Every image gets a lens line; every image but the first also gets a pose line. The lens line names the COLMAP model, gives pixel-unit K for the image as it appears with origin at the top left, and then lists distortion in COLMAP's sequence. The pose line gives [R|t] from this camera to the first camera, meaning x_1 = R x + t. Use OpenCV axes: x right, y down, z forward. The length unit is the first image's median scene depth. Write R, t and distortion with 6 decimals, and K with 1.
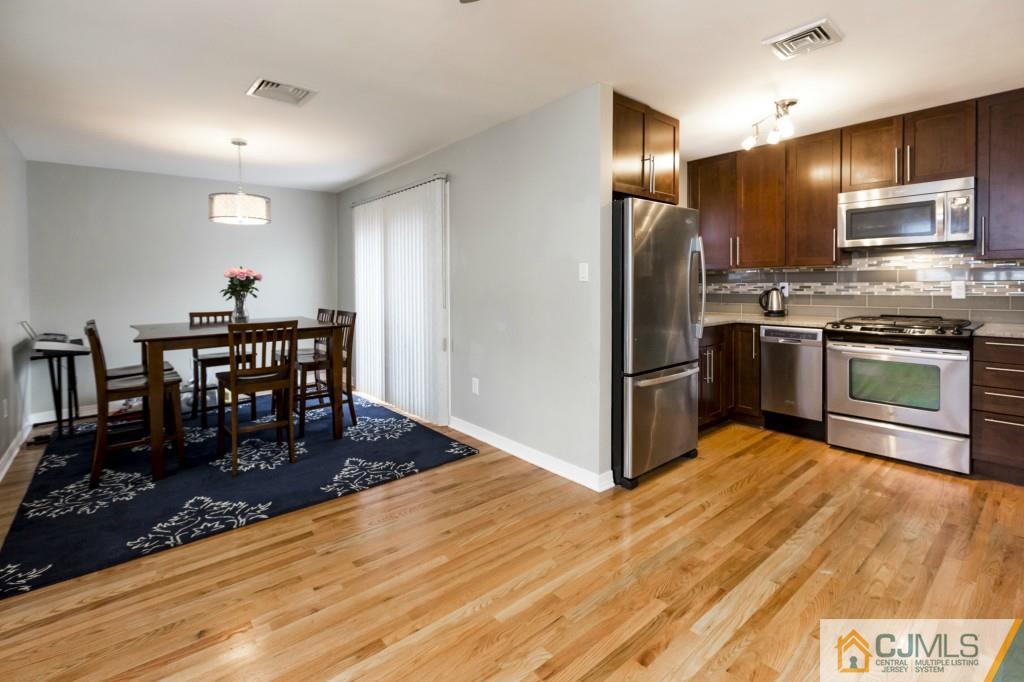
lens RADIAL K [[472.4, 0, 510.9], [0, 472.4, 292.6], [0, 0, 1]] dist [0.000288, 0.000205]
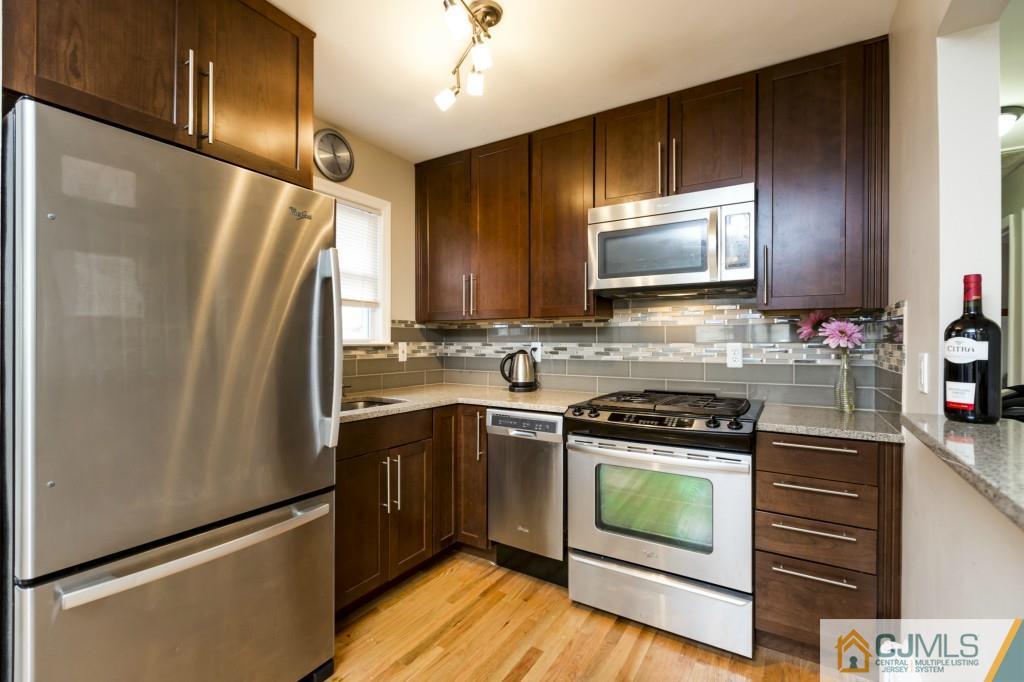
lens RADIAL K [[462.3, 0, 512.0], [0, 462.3, 341.0], [0, 0, 1]] dist [0.001004, 0.000017]
pose [[0.949355, 0.014873, 0.313852, 0.401063], [-0.007786, 0.999686, -0.023822, -0.007569], [-0.314108, 0.020172, 0.949173, 0.434040]]
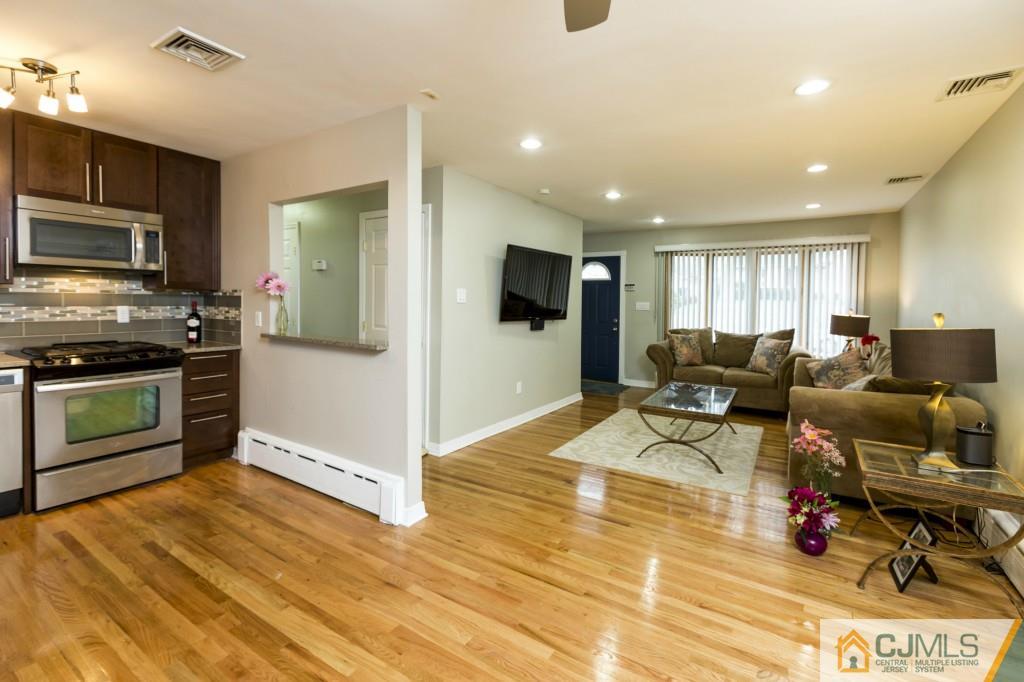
lens RADIAL K [[463.6, 0, 508.9], [0, 463.6, 311.9], [0, 0, 1]] dist [-0.001860, -0.000387]
pose [[-0.300693, -0.011229, 0.953655, -0.298006], [0.010416, 0.999832, 0.015057, -0.017117], [-0.953664, 0.014461, -0.300525, 0.473474]]
